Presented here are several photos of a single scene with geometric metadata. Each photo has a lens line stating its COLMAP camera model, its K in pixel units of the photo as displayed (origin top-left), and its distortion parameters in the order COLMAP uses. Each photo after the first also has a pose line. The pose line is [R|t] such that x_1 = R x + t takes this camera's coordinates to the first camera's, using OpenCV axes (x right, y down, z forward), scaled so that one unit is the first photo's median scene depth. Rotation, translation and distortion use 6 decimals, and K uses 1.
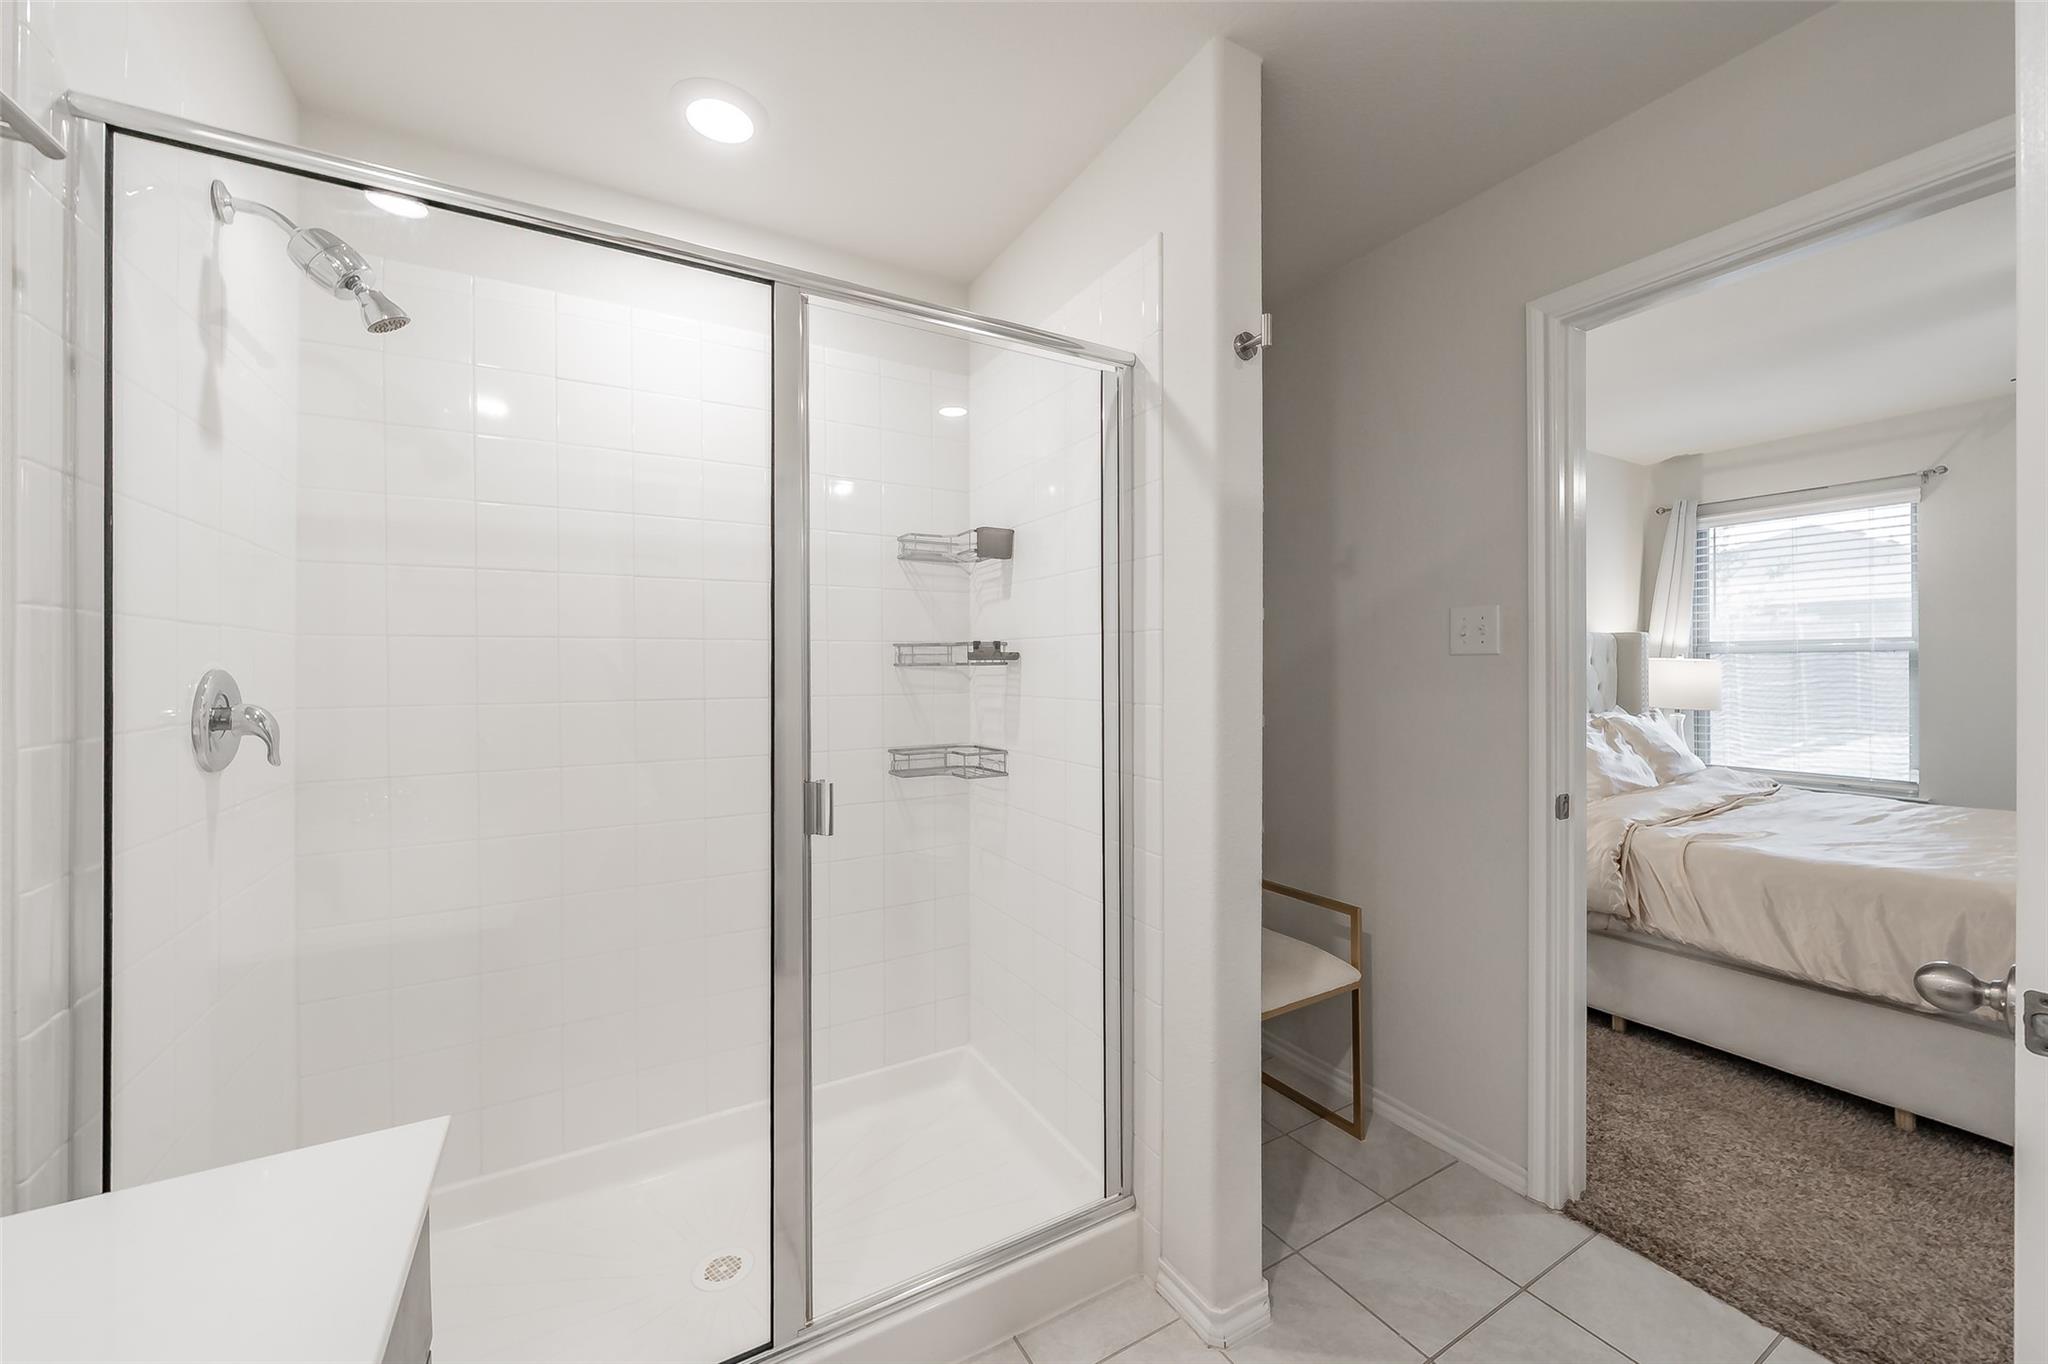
lens RADIAL K [[758.4, 0, 1057.4], [0, 758.4, 674.5], [0, 0, 1]] dist [-0.000971, -0.000385]
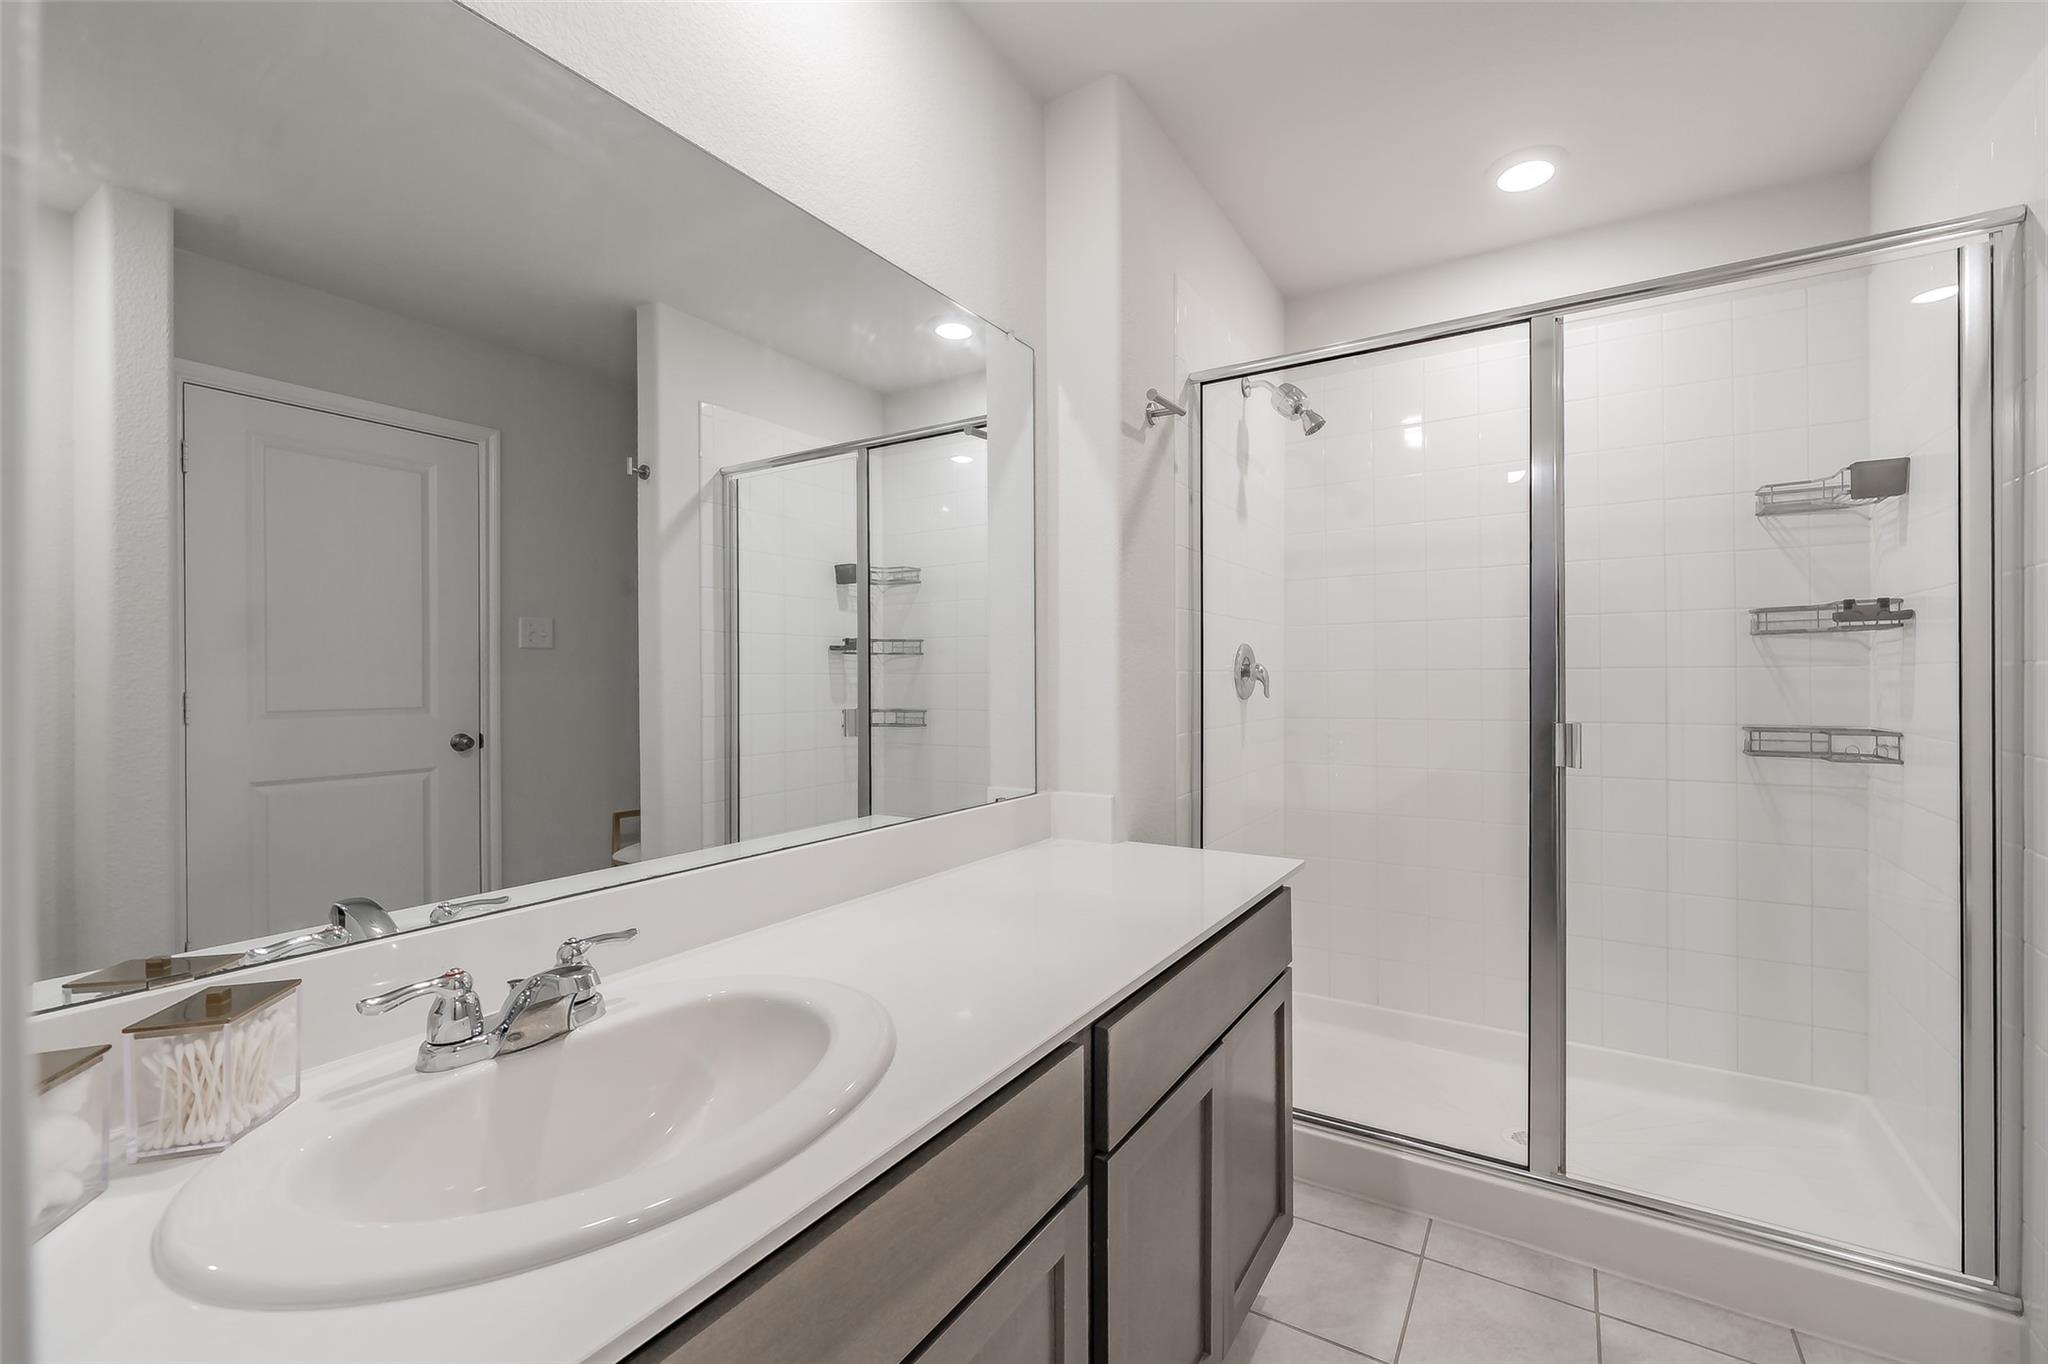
lens RADIAL K [[815.7, 0, 1143.8], [0, 815.7, 685.1], [0, 0, 1]] dist [-0.003226, 0.000798]
pose [[0.534521, 0.010995, -0.845084, 0.239102], [0.002008, 0.999896, 0.014280, 0.036222], [0.845153, -0.009330, 0.534443, -0.146215]]
